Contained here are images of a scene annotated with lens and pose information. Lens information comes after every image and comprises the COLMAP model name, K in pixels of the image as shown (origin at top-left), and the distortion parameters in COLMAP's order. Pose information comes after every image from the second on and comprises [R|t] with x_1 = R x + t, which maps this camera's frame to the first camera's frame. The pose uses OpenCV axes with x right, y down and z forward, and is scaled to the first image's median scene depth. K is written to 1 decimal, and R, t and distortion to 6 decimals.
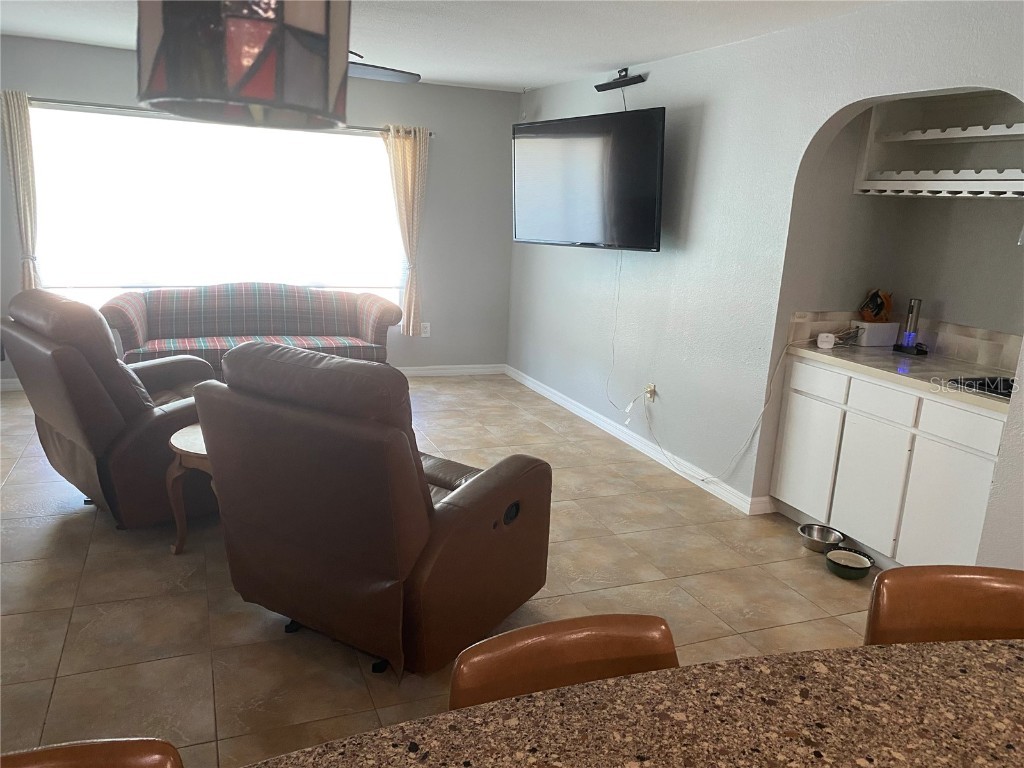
lens RADIAL K [[790.2, 0, 512.0], [0, 790.2, 384.0], [0, 0, 1]] dist [0.037696, -0.008975]
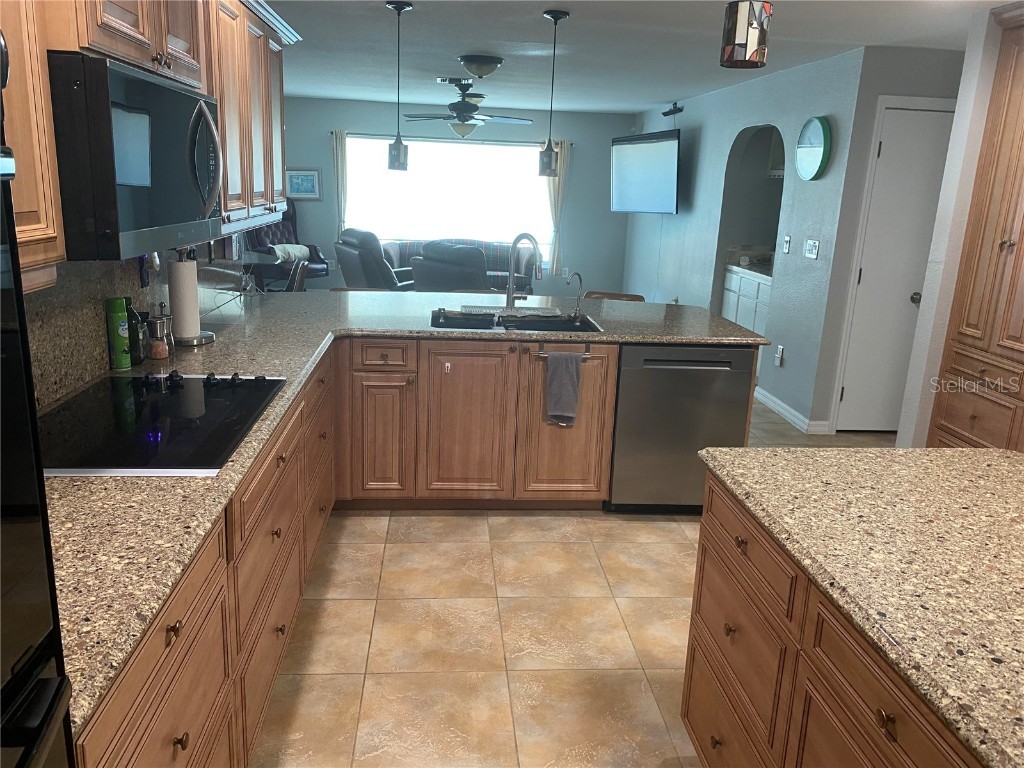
lens RADIAL K [[788.2, 0, 512.0], [0, 788.2, 384.0], [0, 0, 1]] dist [0.017969, -0.004119]
pose [[0.953839, 0.060940, -0.294070, 0.330886], [-0.058239, 0.998141, 0.017942, 0.166802], [0.294617, 0.000013, 0.955615, -0.639935]]
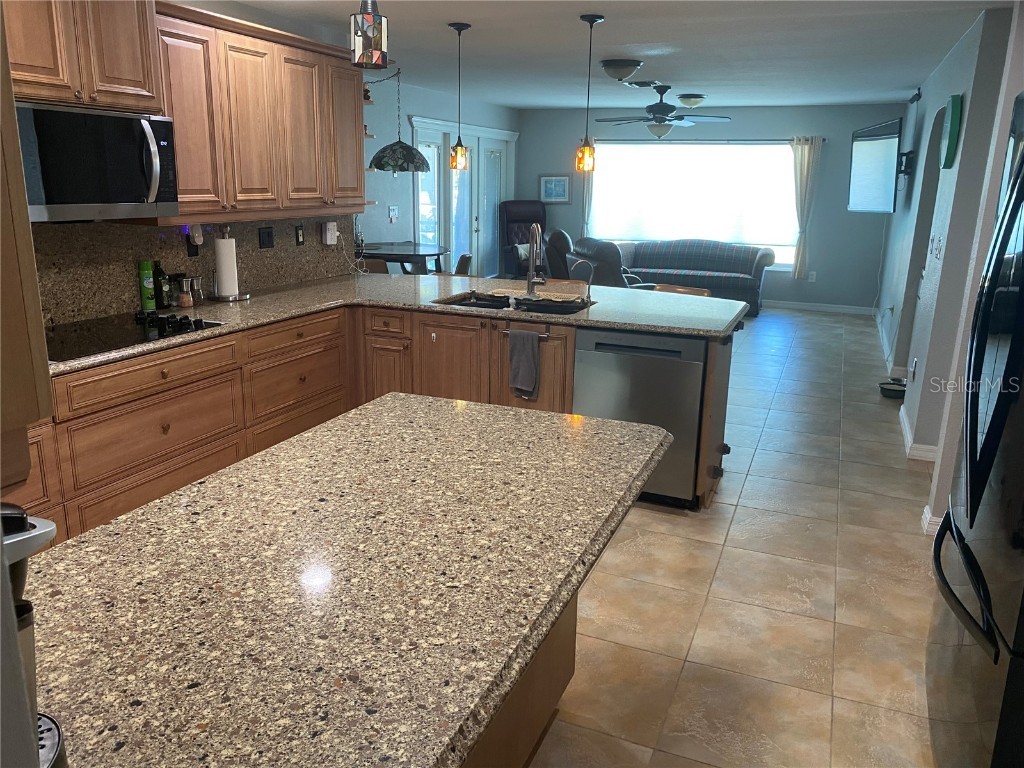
lens RADIAL K [[790.2, 0, 512.0], [0, 790.2, 384.0], [0, 0, 1]] dist [0.037696, -0.008975]
pose [[0.708069, 0.141699, -0.691780, 0.690139], [-0.143913, 0.988056, 0.055084, 0.159438], [0.691323, 0.060552, 0.720004, -0.518046]]
